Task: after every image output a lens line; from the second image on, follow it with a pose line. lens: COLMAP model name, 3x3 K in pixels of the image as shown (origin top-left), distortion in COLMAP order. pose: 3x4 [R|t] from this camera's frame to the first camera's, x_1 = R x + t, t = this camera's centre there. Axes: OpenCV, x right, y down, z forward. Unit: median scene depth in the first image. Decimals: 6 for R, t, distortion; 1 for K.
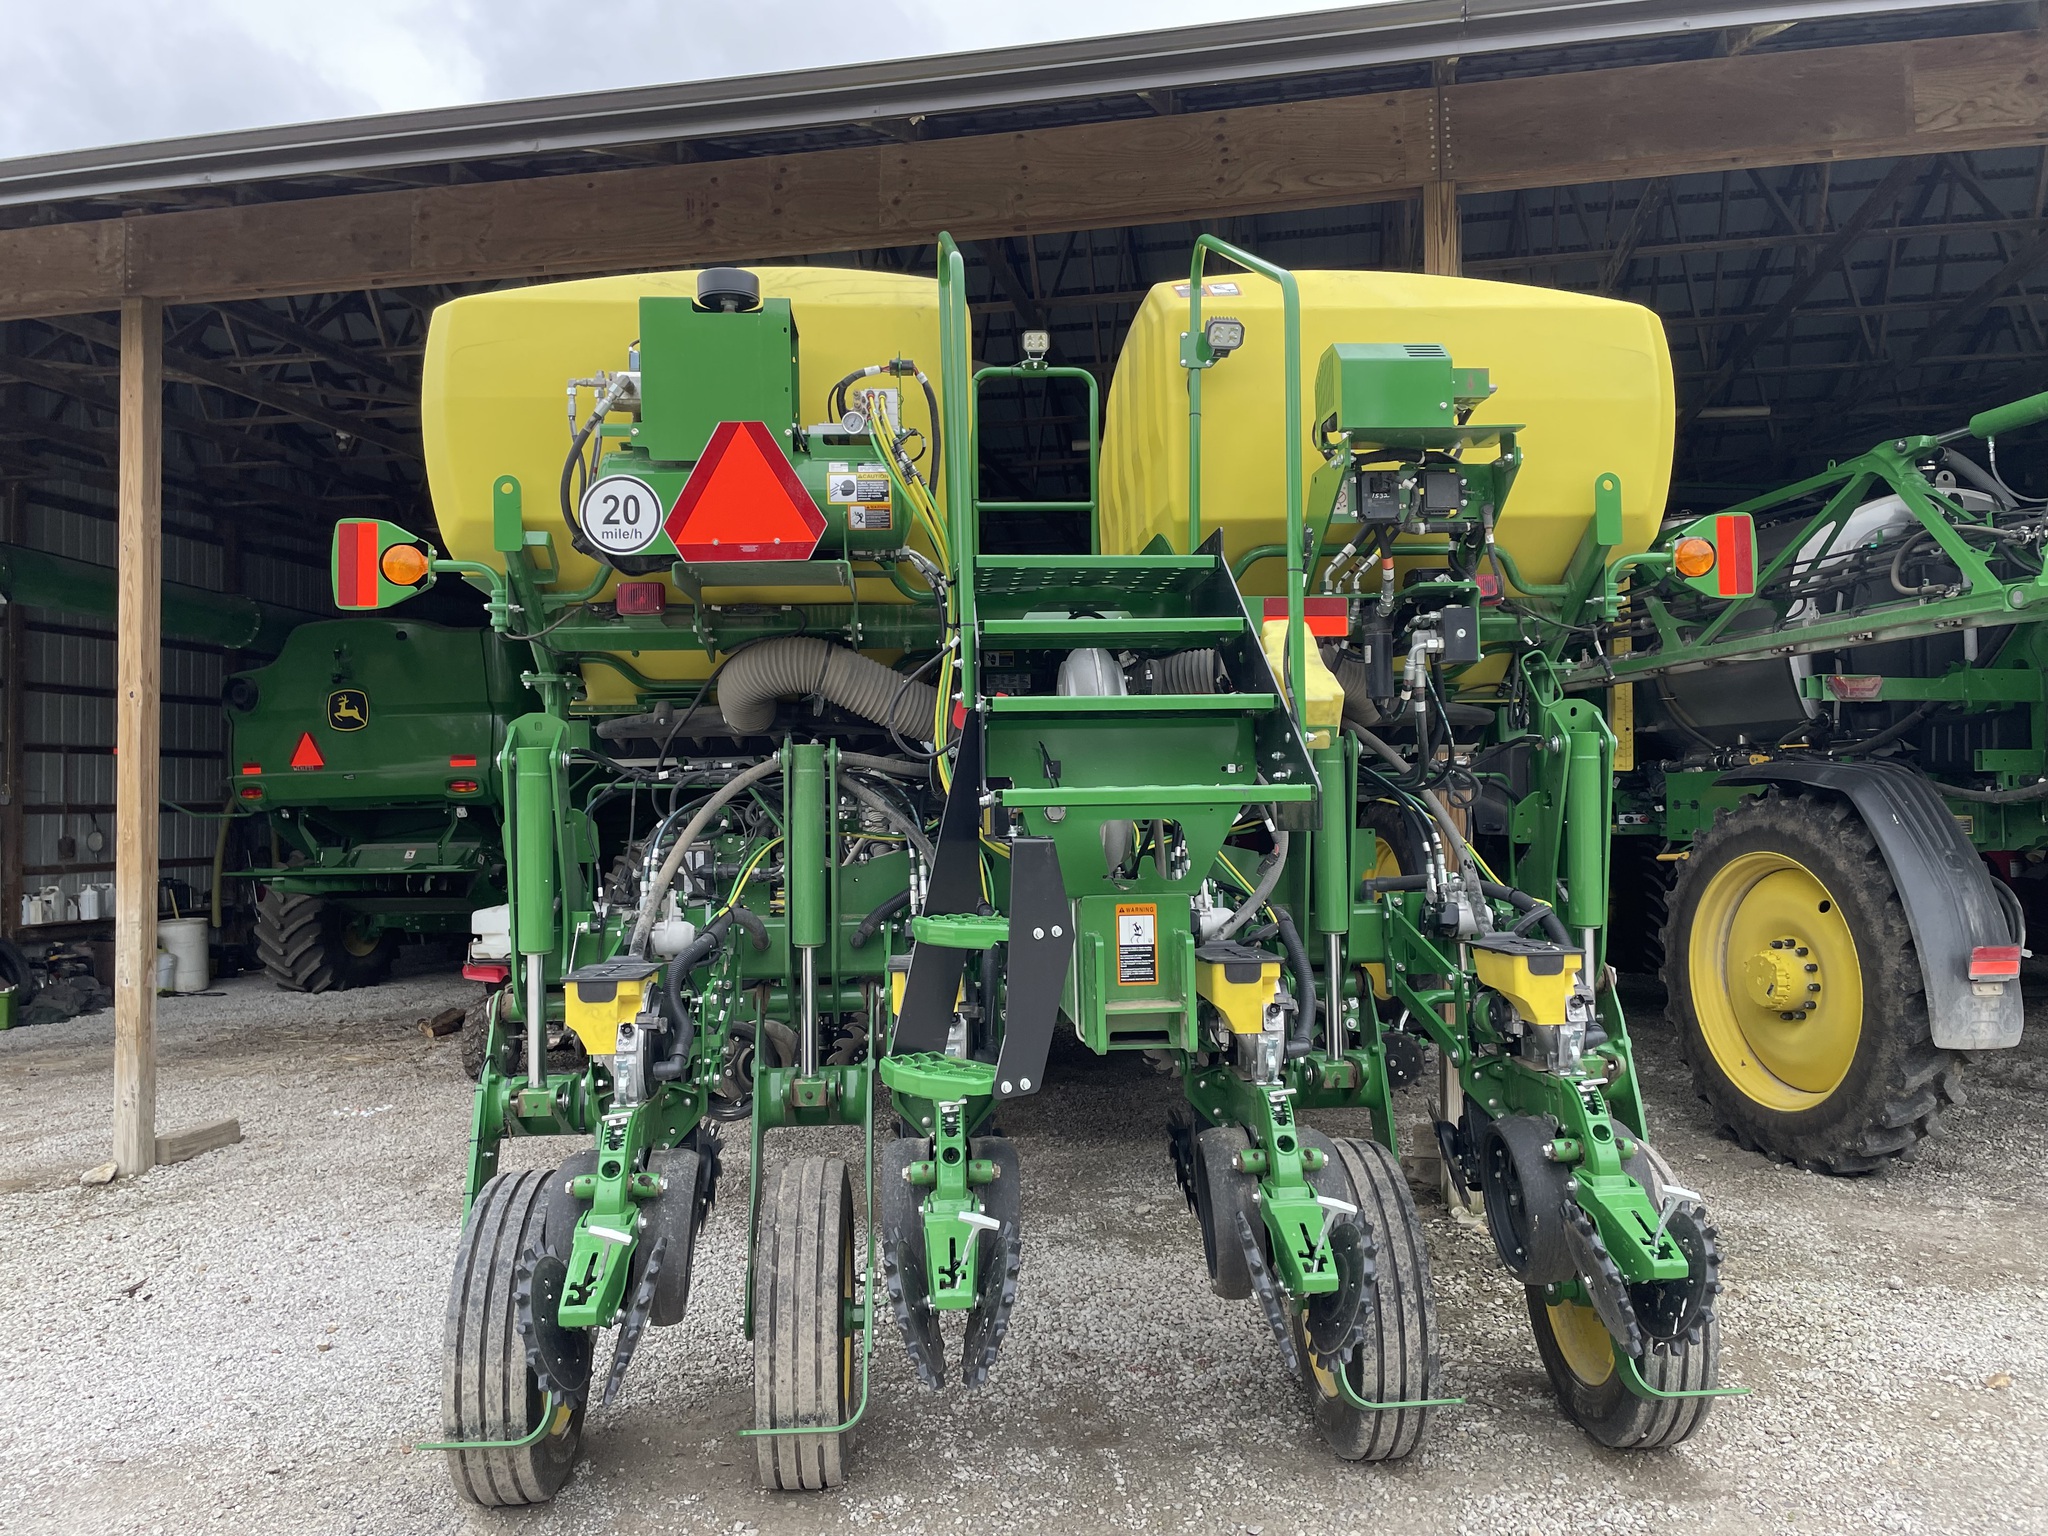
lens RADIAL K [[1557.9, 0, 1016.7], [0, 1557.9, 767.3], [0, 0, 1]] dist [0.074866, -0.096477]
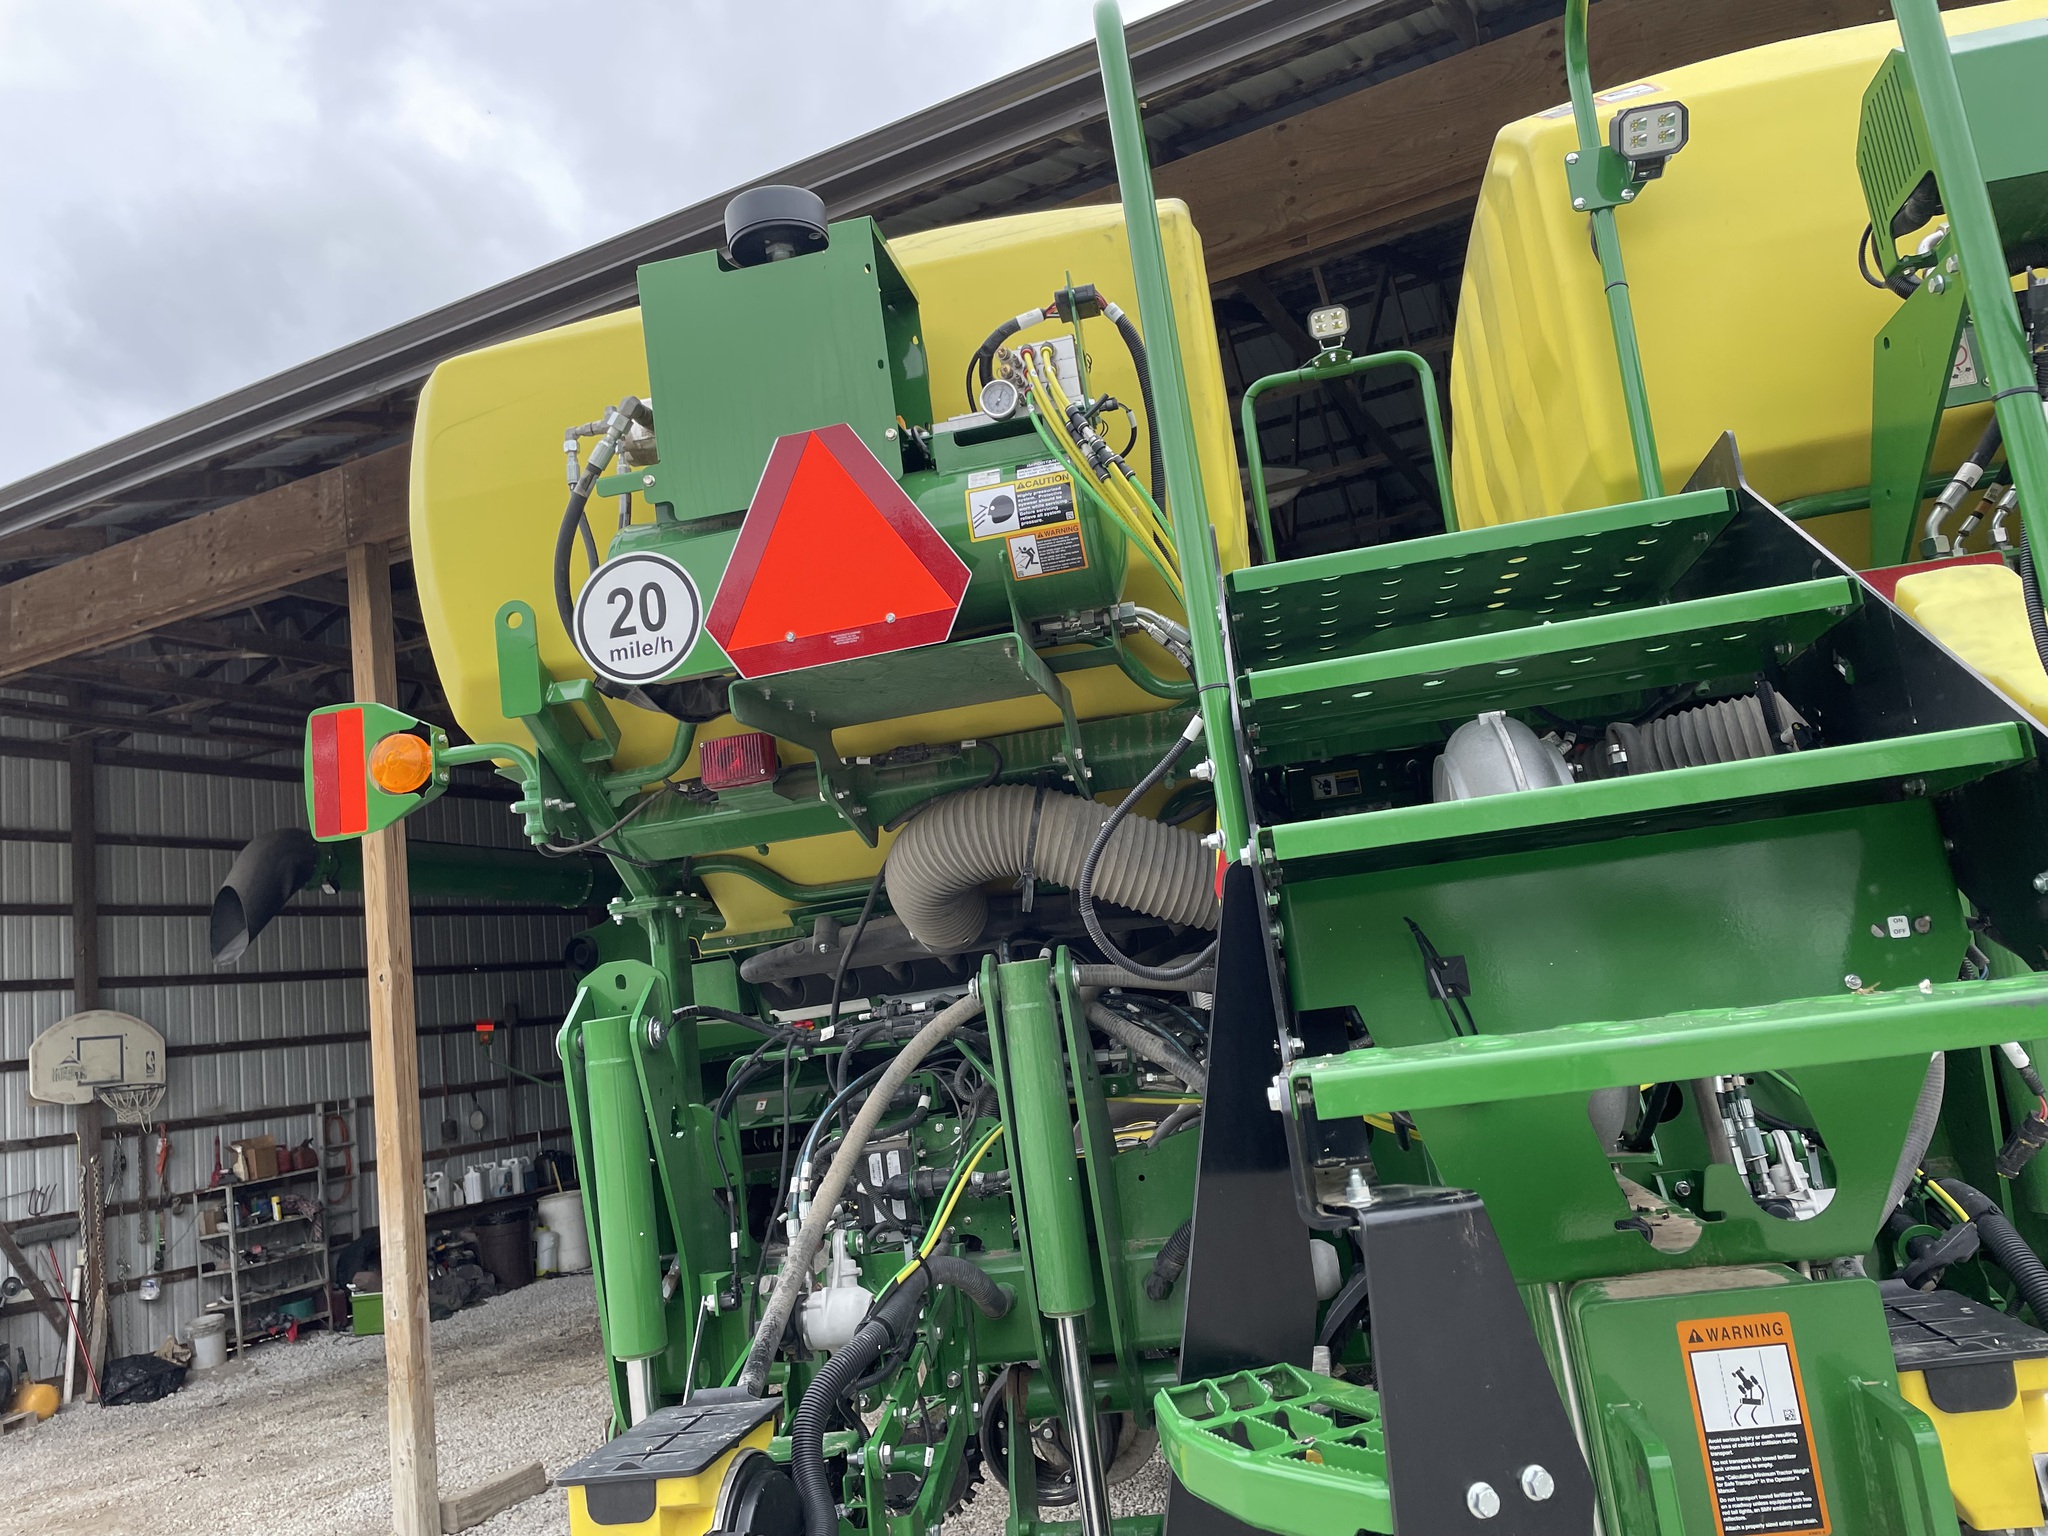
lens RADIAL K [[1557.9, 0, 1015.6], [0, 1557.9, 734.9], [0, 0, 1]] dist [0.074866, -0.096477]
pose [[0.962323, -0.148359, -0.227870, 0.012730], [0.115620, 0.981762, -0.150917, -0.009907], [0.246104, 0.118884, 0.961925, 0.414591]]
